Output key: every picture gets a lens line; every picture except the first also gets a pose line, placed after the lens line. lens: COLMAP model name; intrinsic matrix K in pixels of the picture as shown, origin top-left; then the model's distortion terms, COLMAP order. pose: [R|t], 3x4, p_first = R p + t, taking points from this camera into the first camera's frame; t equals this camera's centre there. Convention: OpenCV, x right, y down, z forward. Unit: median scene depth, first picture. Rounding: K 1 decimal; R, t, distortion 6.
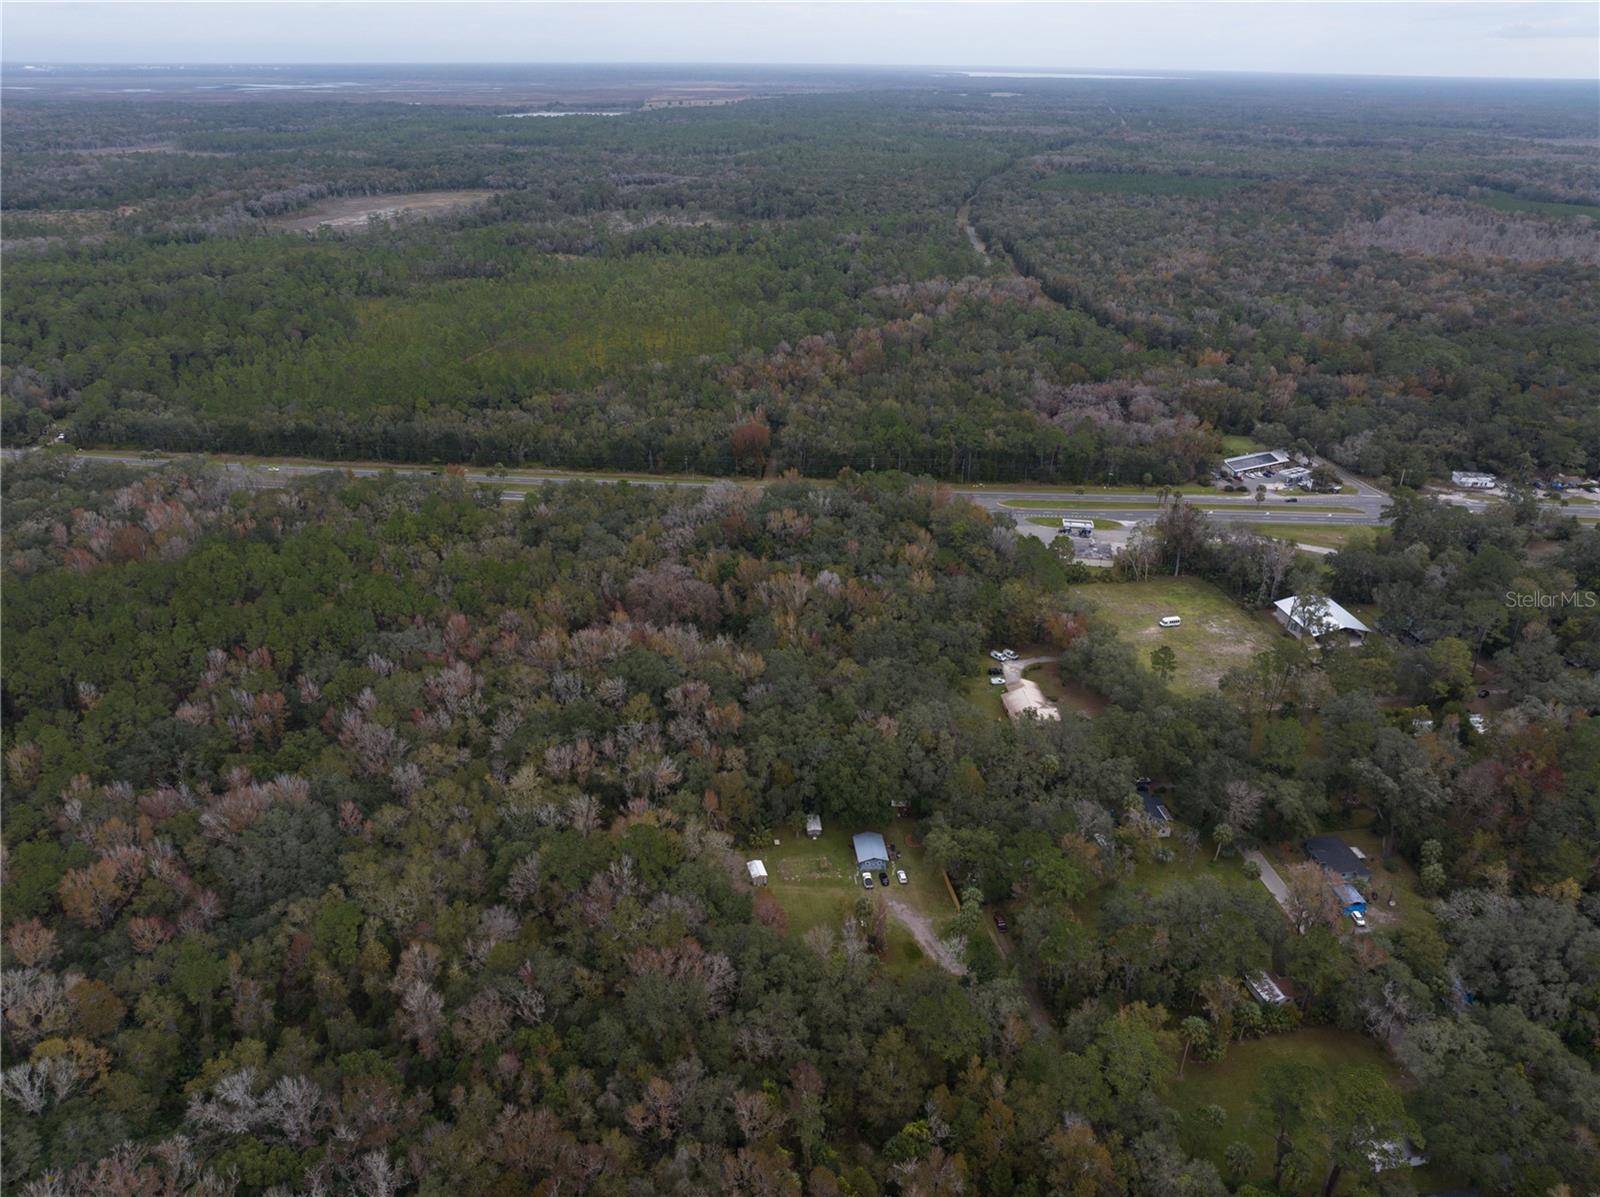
lens RADIAL K [[1114.3, 0, 790.4], [0, 1114.3, 592.7], [0, 0, 1]] dist [-0.039803, 0.009673]
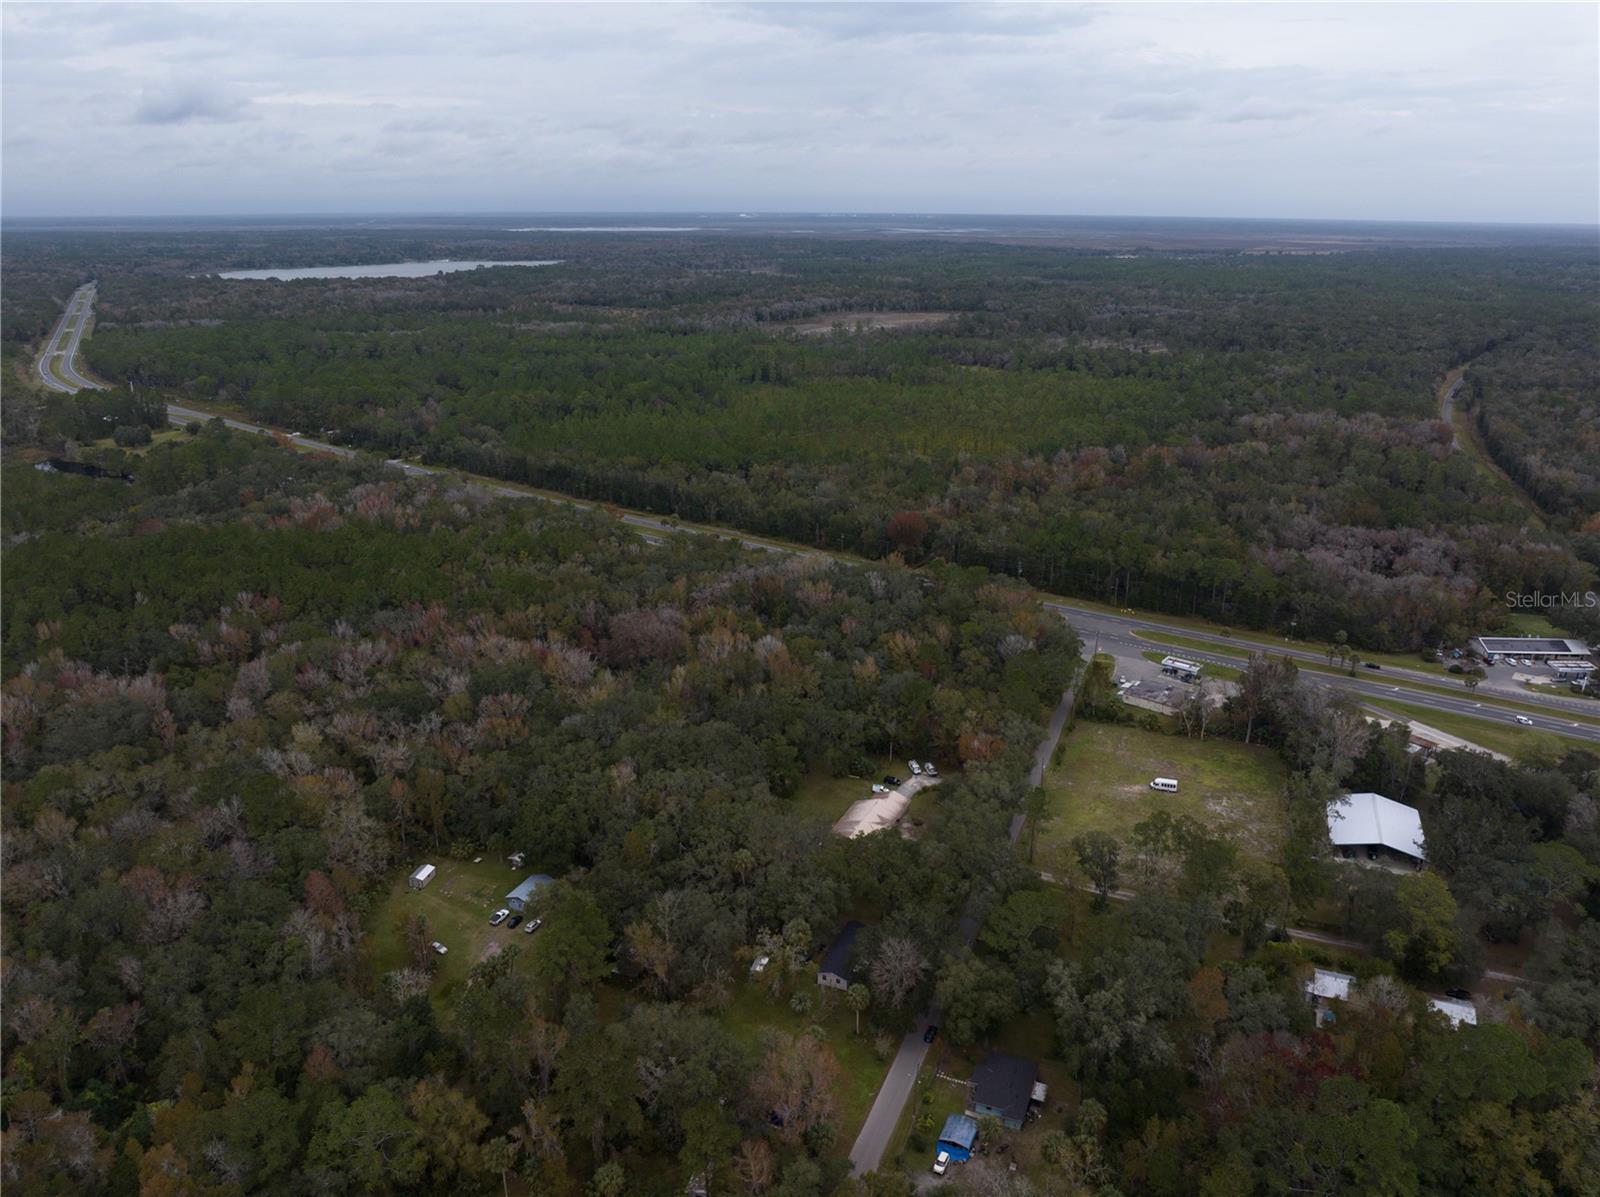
lens RADIAL K [[1114.3, 0, 790.4], [0, 1114.3, 592.7], [0, 0, 1]] dist [-0.039803, 0.009673]
pose [[0.864594, 0.159906, -0.476349, 0.350621], [-0.216100, 0.974192, -0.065203, 0.001717], [0.453629, 0.159313, 0.876836, 0.132297]]
